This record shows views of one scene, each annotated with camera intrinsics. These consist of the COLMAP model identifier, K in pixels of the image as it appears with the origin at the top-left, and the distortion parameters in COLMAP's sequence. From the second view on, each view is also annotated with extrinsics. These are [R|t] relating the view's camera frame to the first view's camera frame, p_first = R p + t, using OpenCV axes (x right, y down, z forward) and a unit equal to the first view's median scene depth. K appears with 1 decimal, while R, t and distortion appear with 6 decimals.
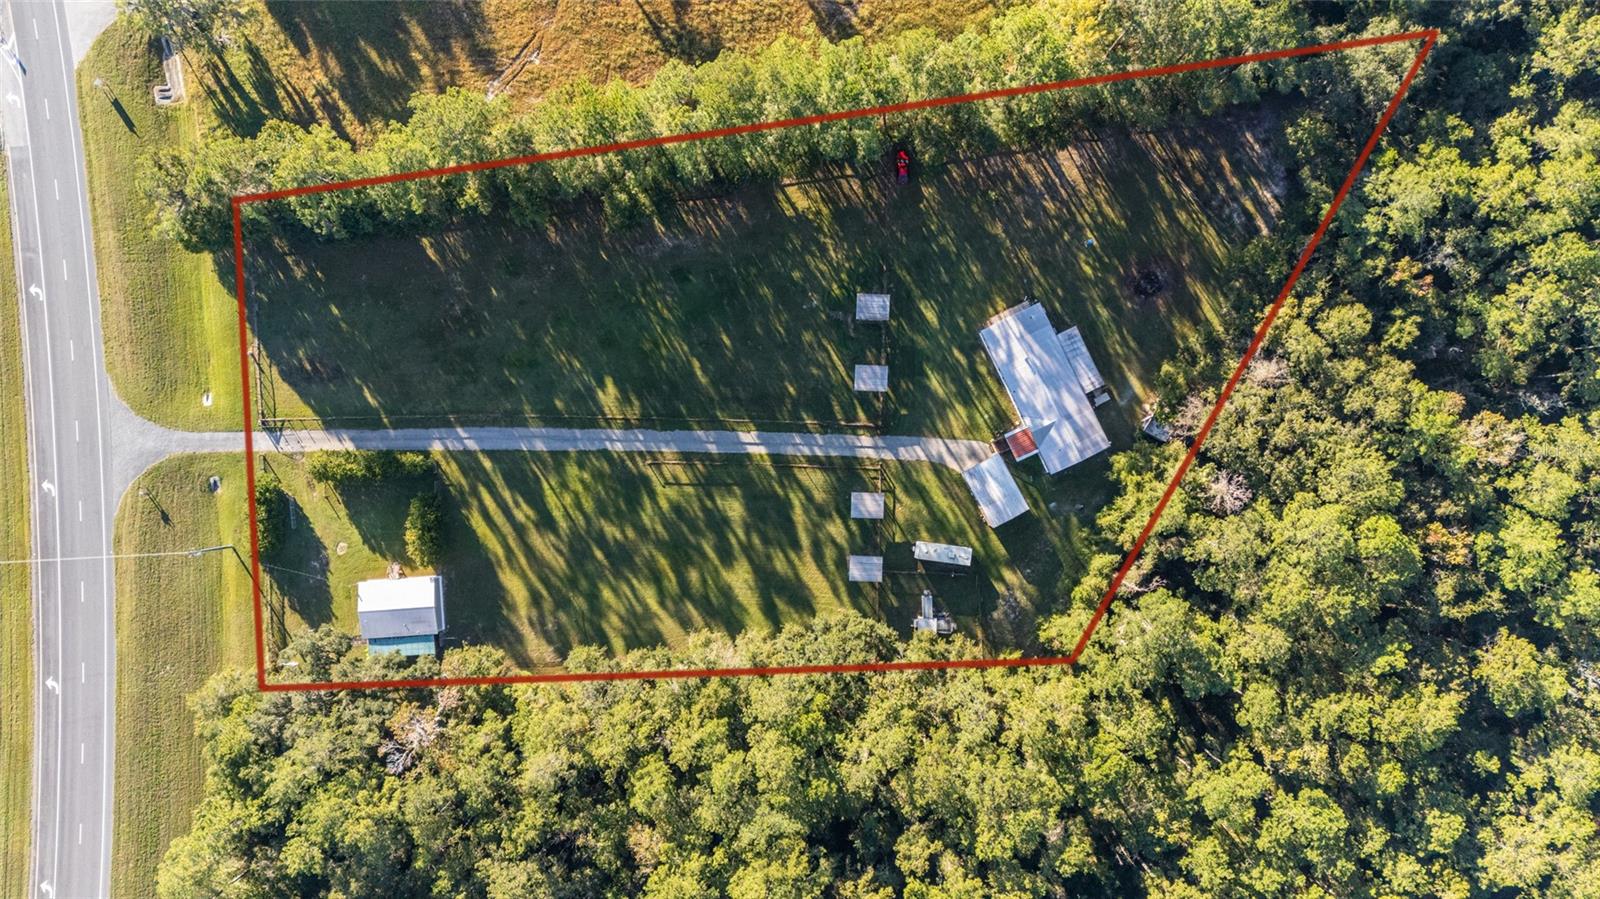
lens RADIAL K [[1182.4, 0, 774.7], [0, 1182.4, 448.7], [0, 0, 1]] dist [0.056314, -0.014199]
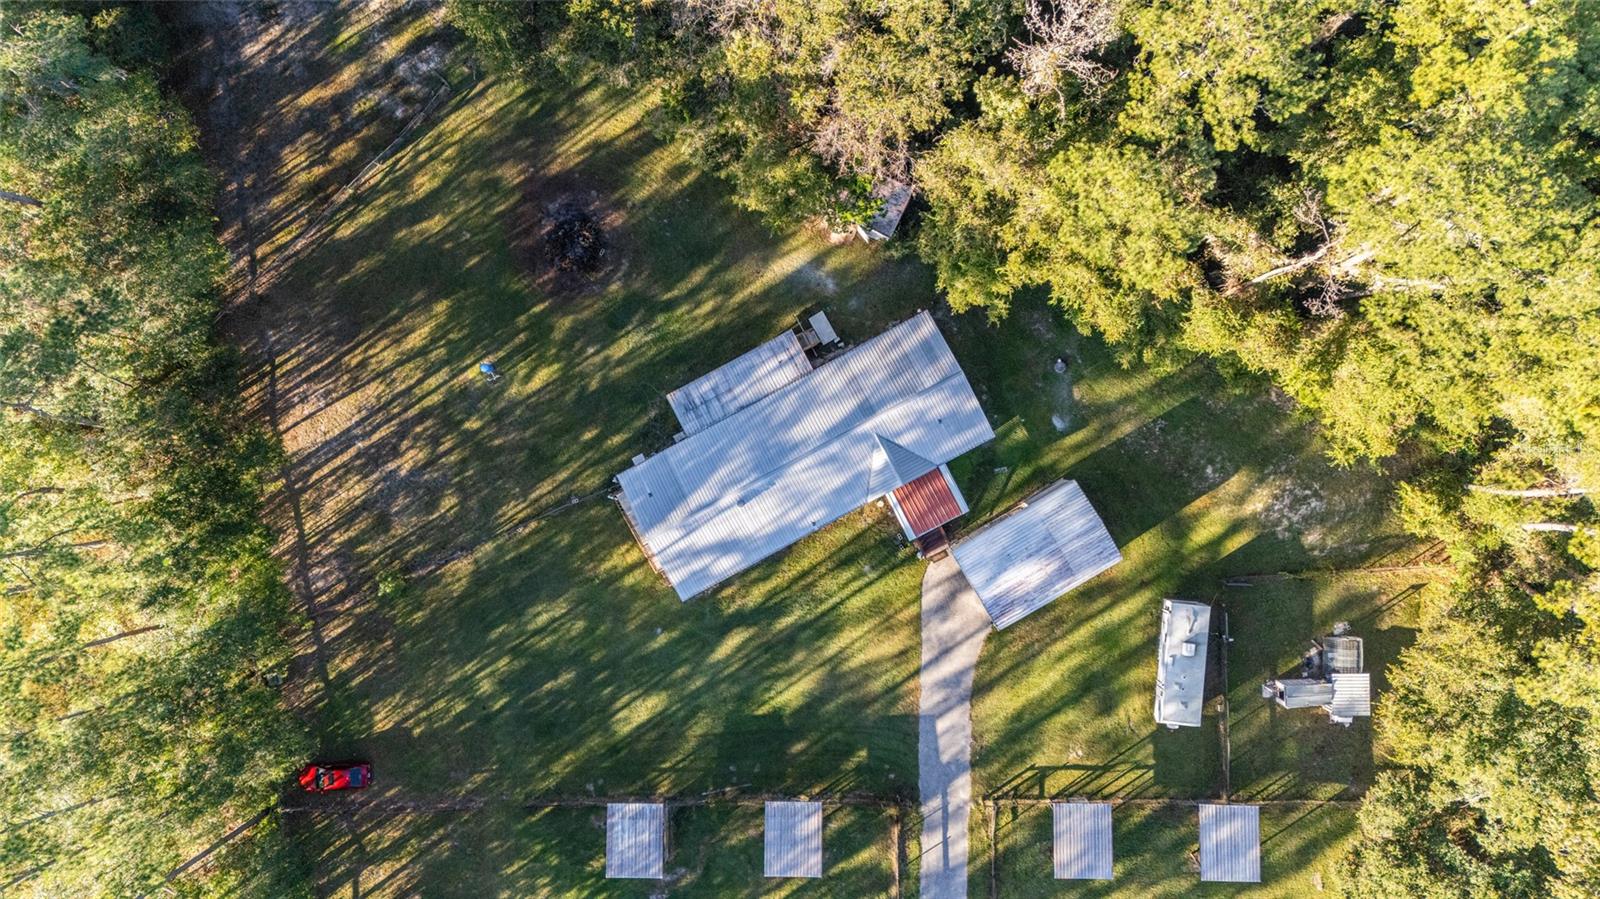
lens RADIAL K [[1182.4, 0, 790.4], [0, 1182.4, 451.9], [0, 0, 1]] dist [0.056314, -0.014199]
pose [[-0.030876, -0.997204, 0.068056, 0.199336], [0.997676, -0.034885, -0.058522, -0.029462], [0.060733, 0.066091, 0.995964, 0.549604]]
